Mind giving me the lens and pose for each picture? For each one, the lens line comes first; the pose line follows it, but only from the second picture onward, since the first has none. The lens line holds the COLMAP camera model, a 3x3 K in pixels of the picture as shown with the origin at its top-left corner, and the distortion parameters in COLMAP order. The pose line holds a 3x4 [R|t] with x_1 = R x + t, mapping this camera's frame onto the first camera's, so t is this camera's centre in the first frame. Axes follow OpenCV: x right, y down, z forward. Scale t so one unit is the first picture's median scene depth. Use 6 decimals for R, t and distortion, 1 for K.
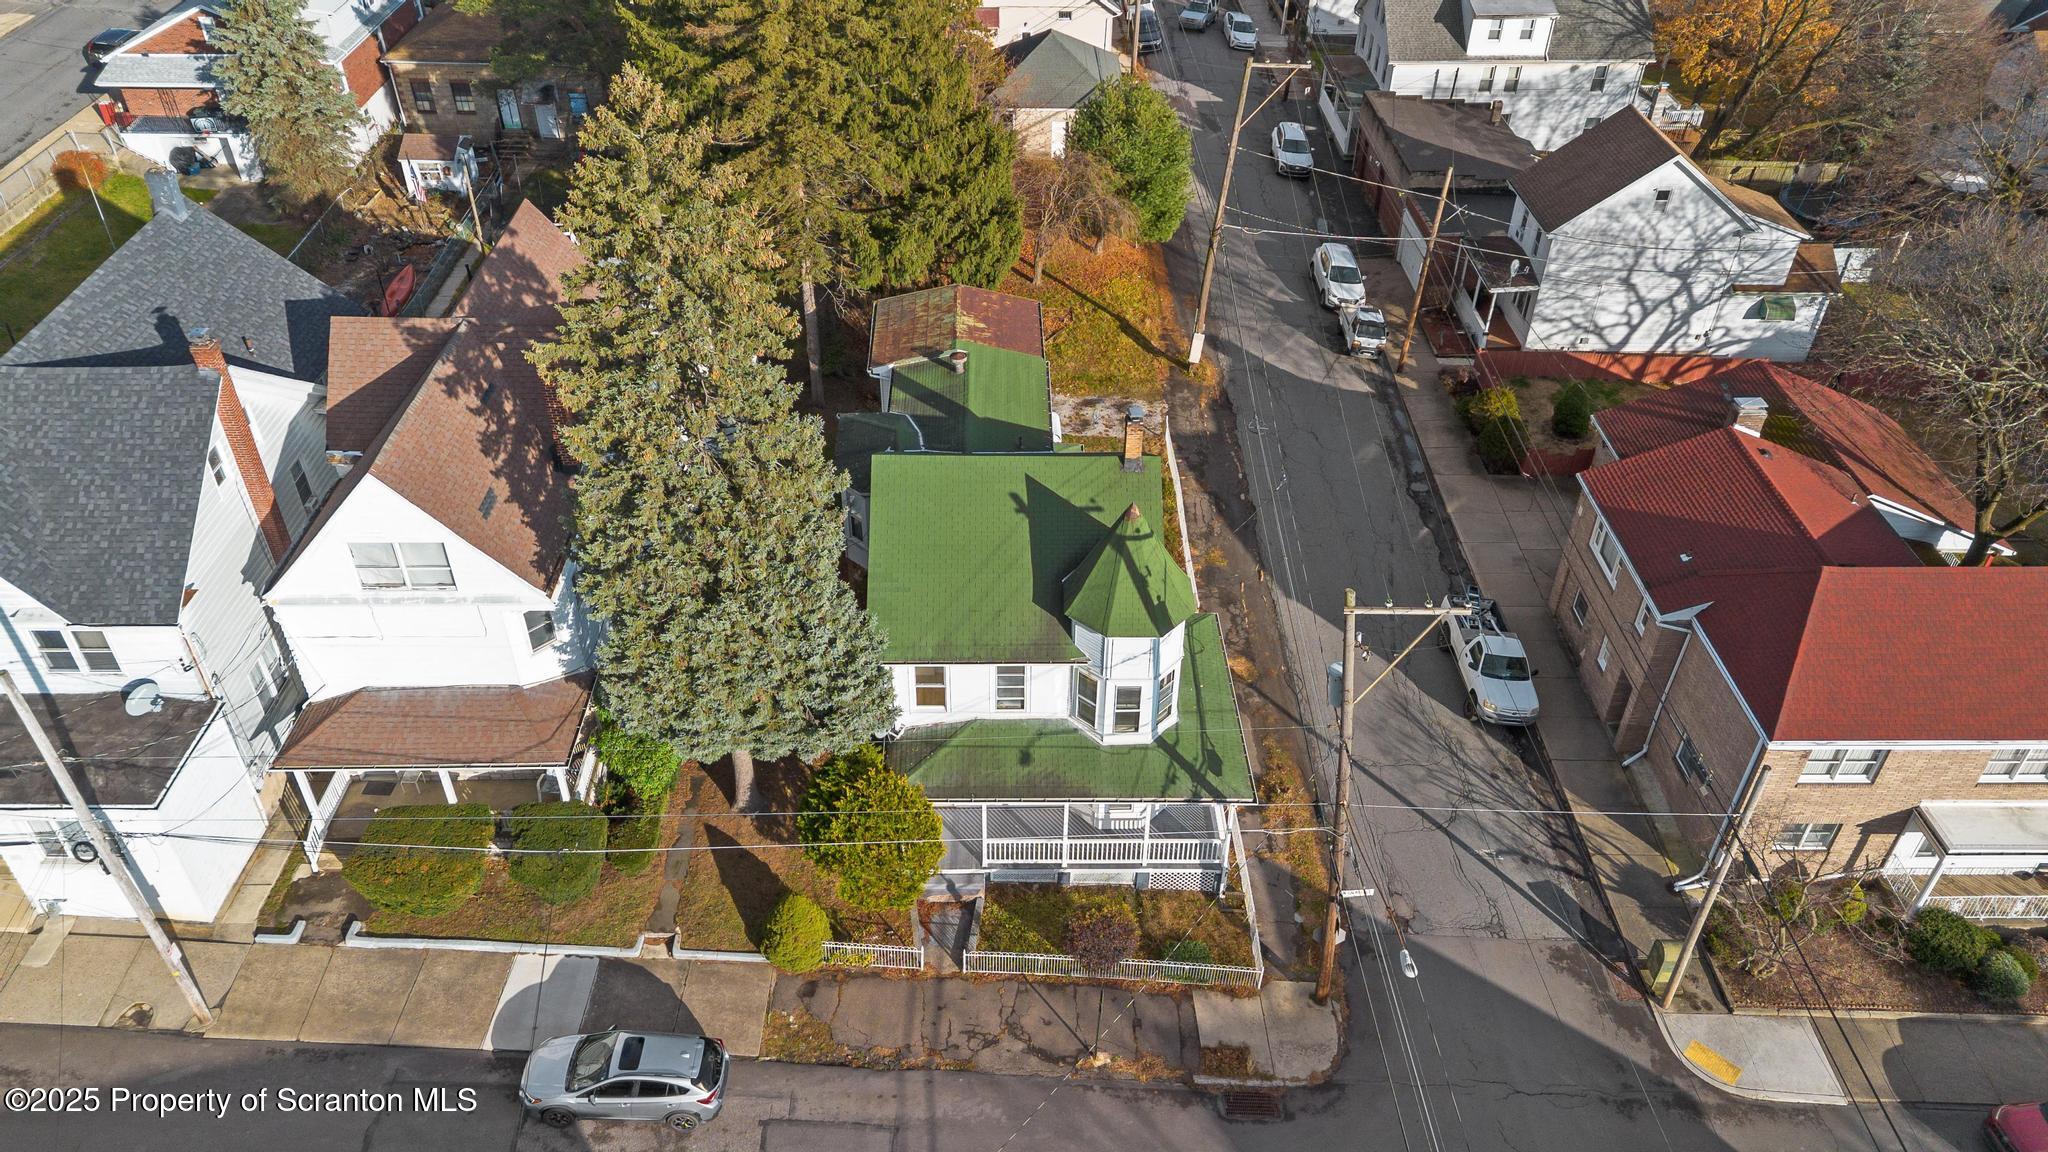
lens RADIAL K [[1445.0, 0, 1018.1], [0, 1445.0, 568.3], [0, 0, 1]] dist [0.103906, -0.146511]
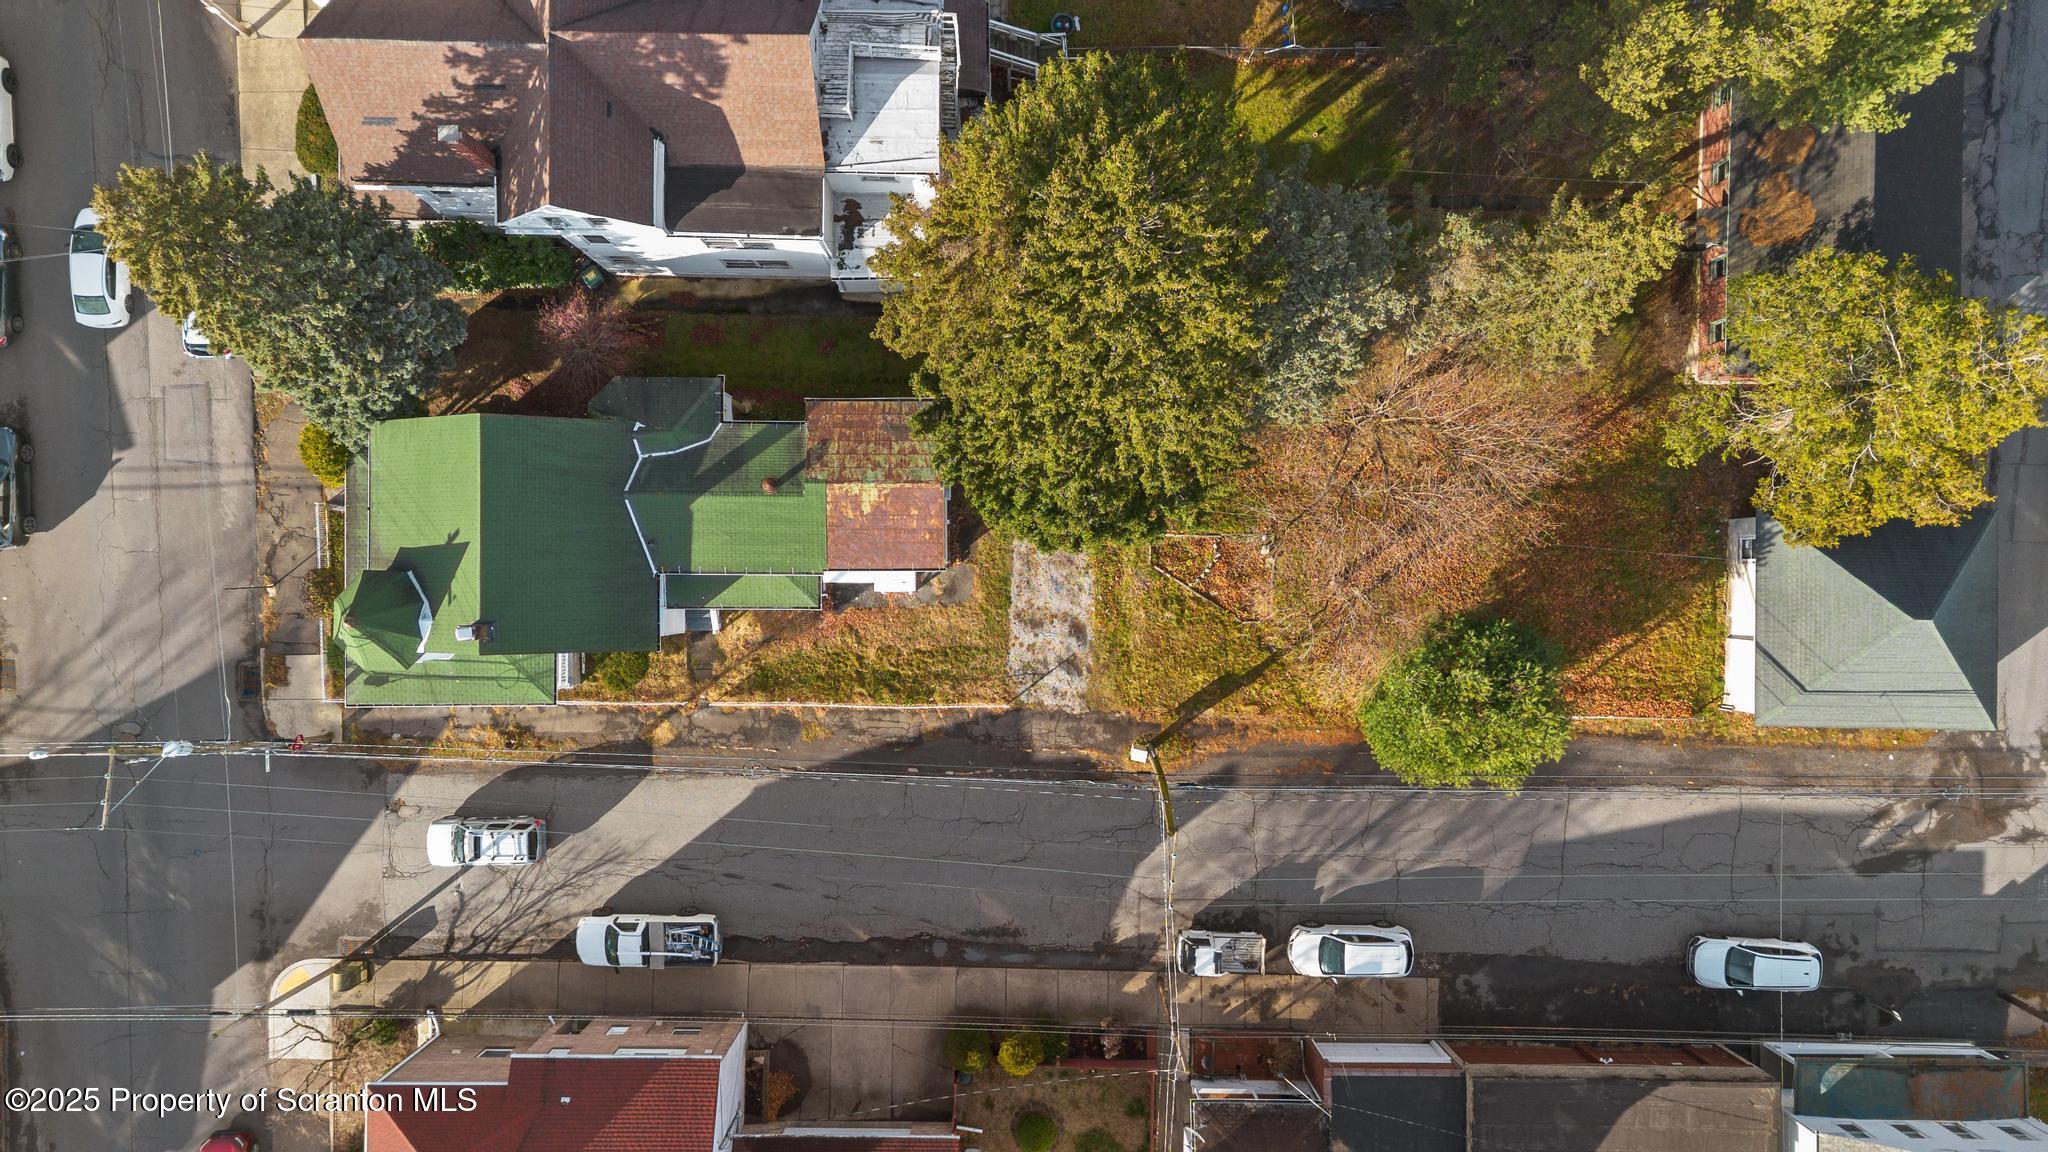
lens RADIAL K [[1445.0, 0, 1018.1], [0, 1445.0, 568.3], [0, 0, 1]] dist [0.103906, -0.146511]
pose [[-0.020337, 0.999710, -0.012899, 0.021074], [-0.608718, -0.002146, 0.793384, -0.820321], [0.793126, 0.023987, 0.608585, 0.386696]]
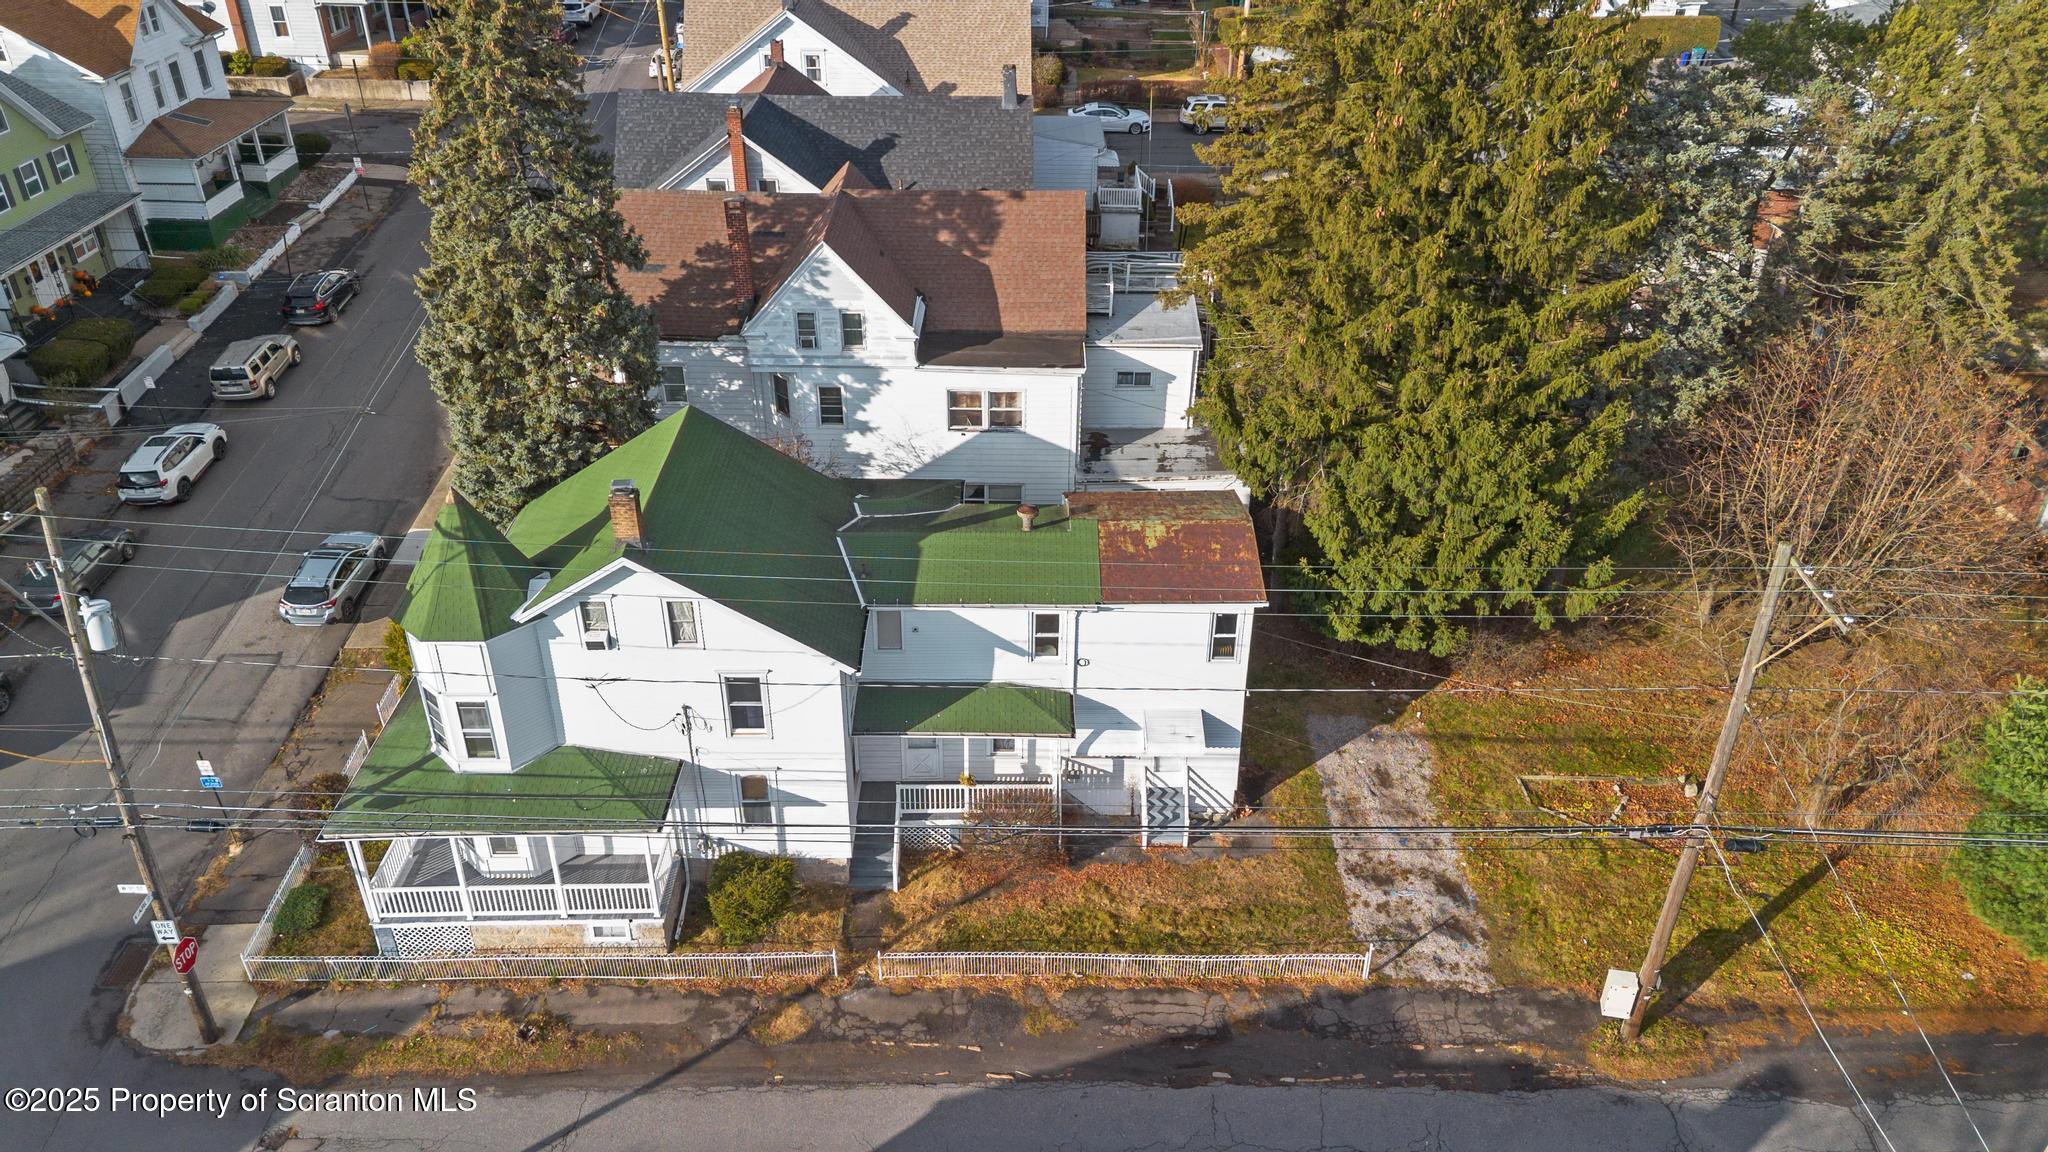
lens RADIAL K [[1445.0, 0, 1018.1], [0, 1445.0, 568.3], [0, 0, 1]] dist [0.103906, -0.146511]
pose [[-0.010732, 0.504249, -0.863491, 0.503022], [-0.609807, 0.681076, 0.405304, -0.337481], [0.792478, 0.530912, 0.300185, 0.587528]]
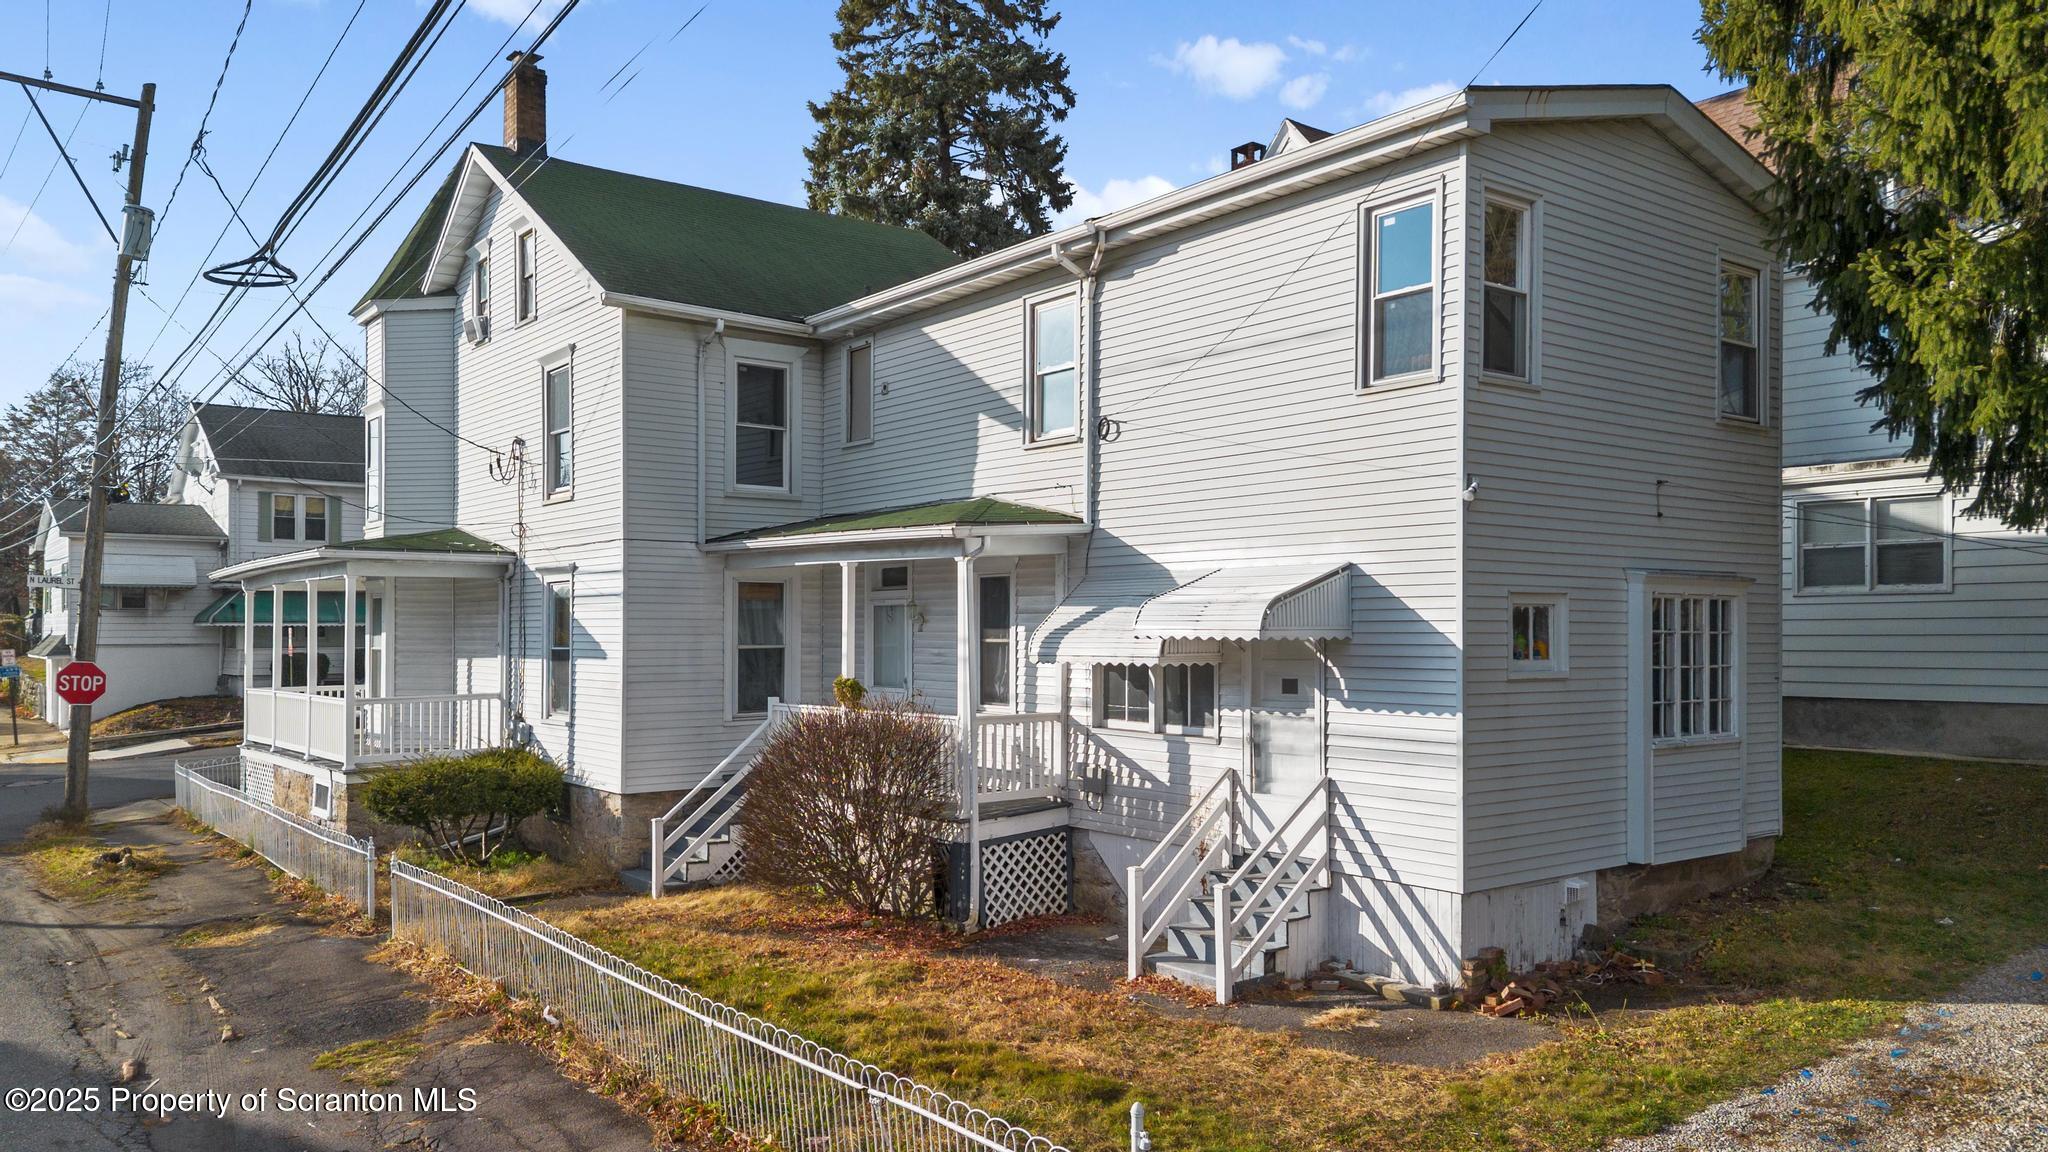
lens RADIAL K [[1457.3, 0, 1038.7], [0, 1457.3, 623.3], [0, 0, 1]] dist [0.018411, -0.007036]
pose [[-0.795433, -0.010613, -0.605949, 0.162486], [-0.371370, 0.798668, 0.473512, -0.169997], [0.478927, 0.601678, -0.639228, 0.974701]]
